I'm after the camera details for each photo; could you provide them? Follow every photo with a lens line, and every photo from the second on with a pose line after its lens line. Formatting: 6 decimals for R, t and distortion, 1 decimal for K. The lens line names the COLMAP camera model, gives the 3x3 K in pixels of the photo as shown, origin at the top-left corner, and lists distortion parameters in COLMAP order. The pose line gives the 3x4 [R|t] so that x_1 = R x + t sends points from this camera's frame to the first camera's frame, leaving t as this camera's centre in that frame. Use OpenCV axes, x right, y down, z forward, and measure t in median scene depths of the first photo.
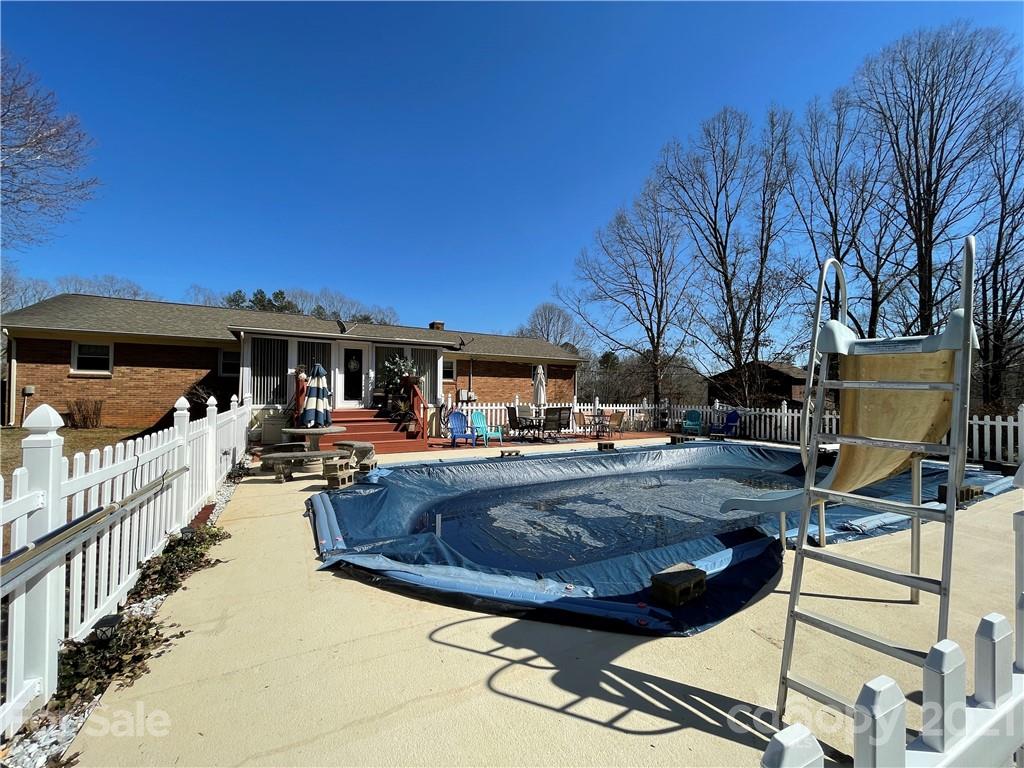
lens RADIAL K [[414.5, 0, 512.2], [0, 414.5, 389.0], [0, 0, 1]] dist [-0.002404, 0.000095]
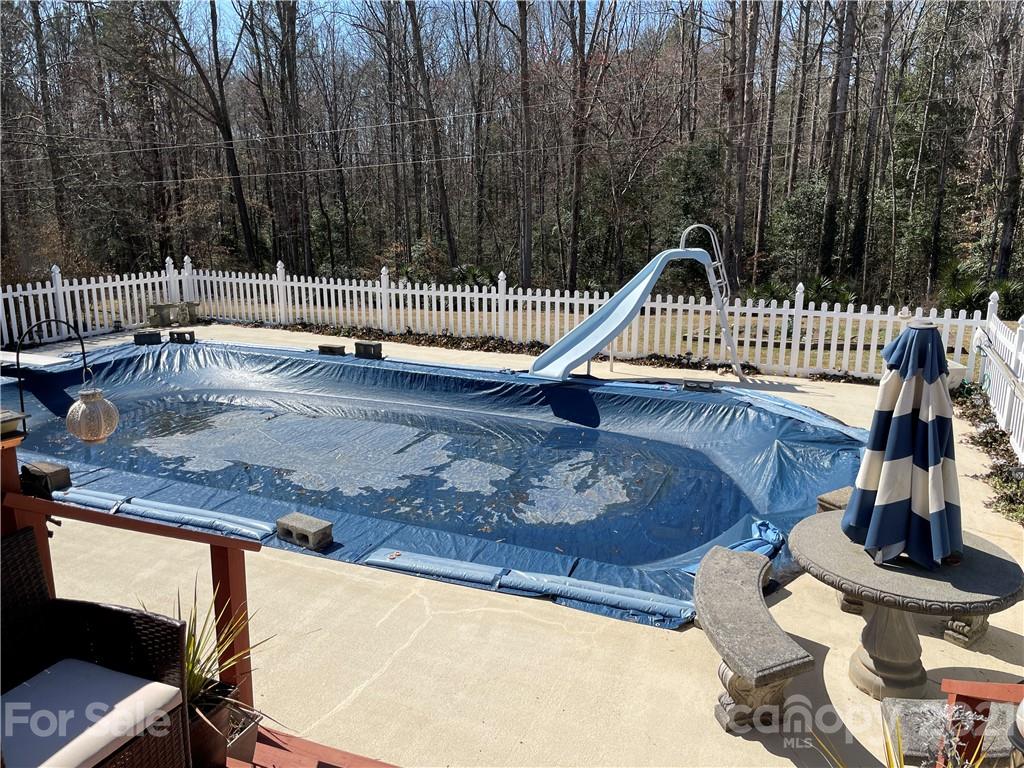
lens RADIAL K [[814.4, 0, 514.4], [0, 814.4, 386.4], [0, 0, 1]] dist [-0.003333, -0.001796]
pose [[-0.648080, -0.186609, 0.738356, -0.852995], [-0.024568, 0.974133, 0.224634, -0.160210], [-0.761176, 0.127441, -0.635901, 1.876729]]
